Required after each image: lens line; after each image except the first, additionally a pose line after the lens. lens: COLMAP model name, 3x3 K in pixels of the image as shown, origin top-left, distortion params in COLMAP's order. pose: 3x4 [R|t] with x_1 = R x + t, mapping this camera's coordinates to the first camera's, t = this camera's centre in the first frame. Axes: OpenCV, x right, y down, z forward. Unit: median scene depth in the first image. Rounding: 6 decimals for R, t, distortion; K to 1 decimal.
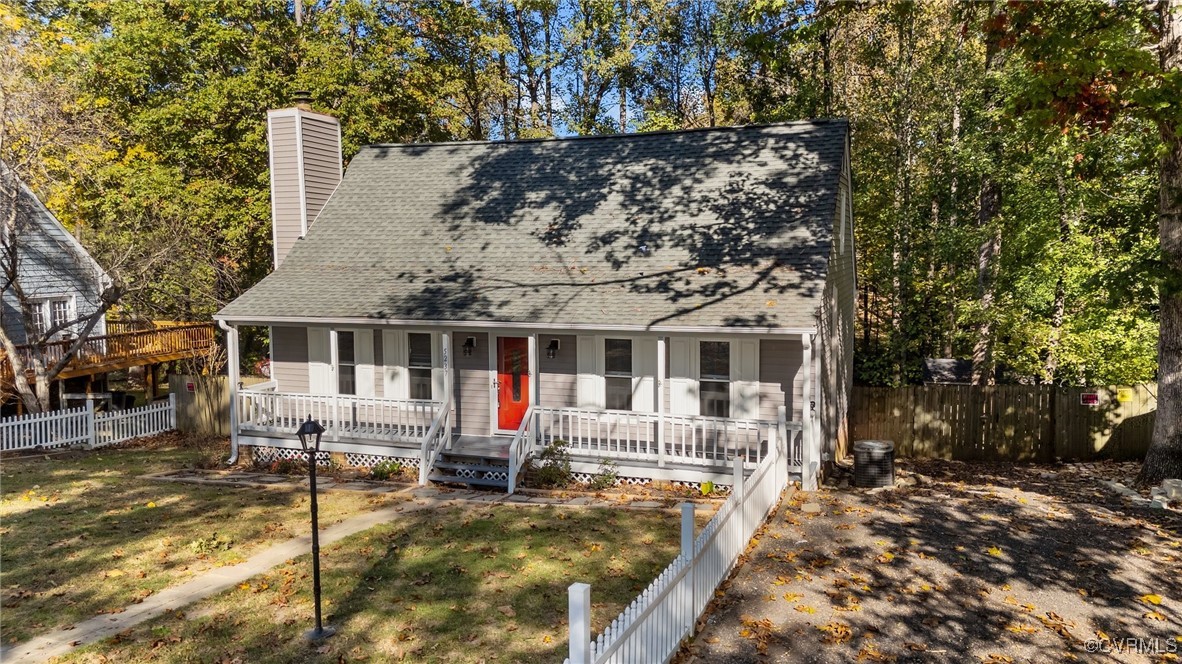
lens RADIAL K [[838.6, 0, 591.0], [0, 838.6, 332.0], [0, 0, 1]] dist [0.060622, -0.003935]
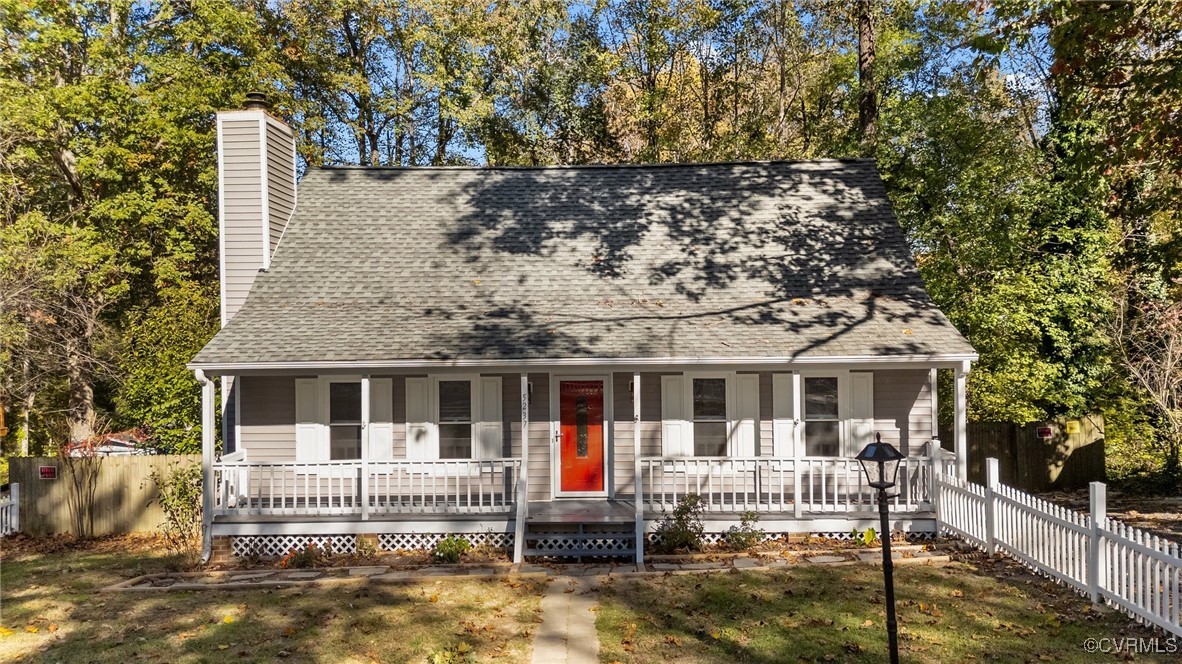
lens RADIAL K [[838.6, 0, 591.0], [0, 838.6, 332.0], [0, 0, 1]] dist [0.060622, -0.003935]
pose [[0.952046, -0.005284, 0.305909, -0.335821], [0.032770, 0.995860, -0.084783, 0.028601], [-0.304195, 0.090742, 0.948278, 0.173988]]
